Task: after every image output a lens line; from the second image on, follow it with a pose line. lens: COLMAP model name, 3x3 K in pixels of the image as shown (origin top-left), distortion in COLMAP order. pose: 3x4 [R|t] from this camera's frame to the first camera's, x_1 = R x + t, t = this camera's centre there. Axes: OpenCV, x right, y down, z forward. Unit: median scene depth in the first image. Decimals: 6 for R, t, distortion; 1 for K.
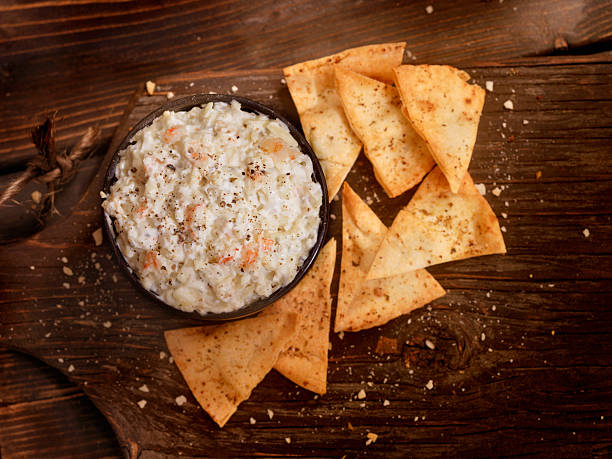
lens RADIAL K [[1346.8, 0, 306.0], [0, 1346.8, 229.5], [0, 0, 1]] dist [-0.073119, 0.308942]
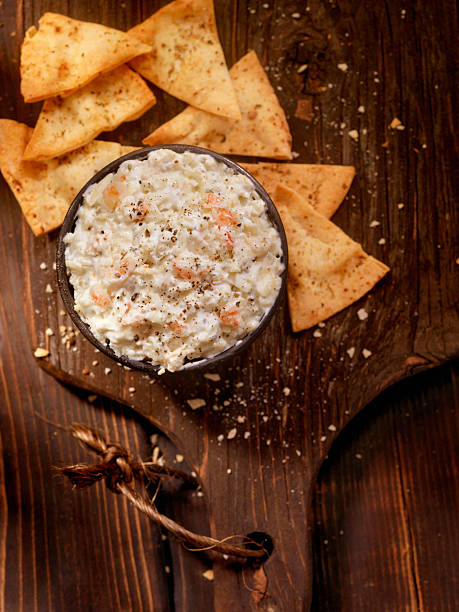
lens RADIAL K [[1346.8, 0, 229.5], [0, 1346.8, 306.0], [0, 0, 1]] dist [-0.073119, 0.308942]
pose [[-0.008321, -0.994697, 0.102509, -0.188496], [0.996036, 0.000835, 0.088952, -0.058632], [-0.088566, 0.102842, 0.990747, 0.028645]]
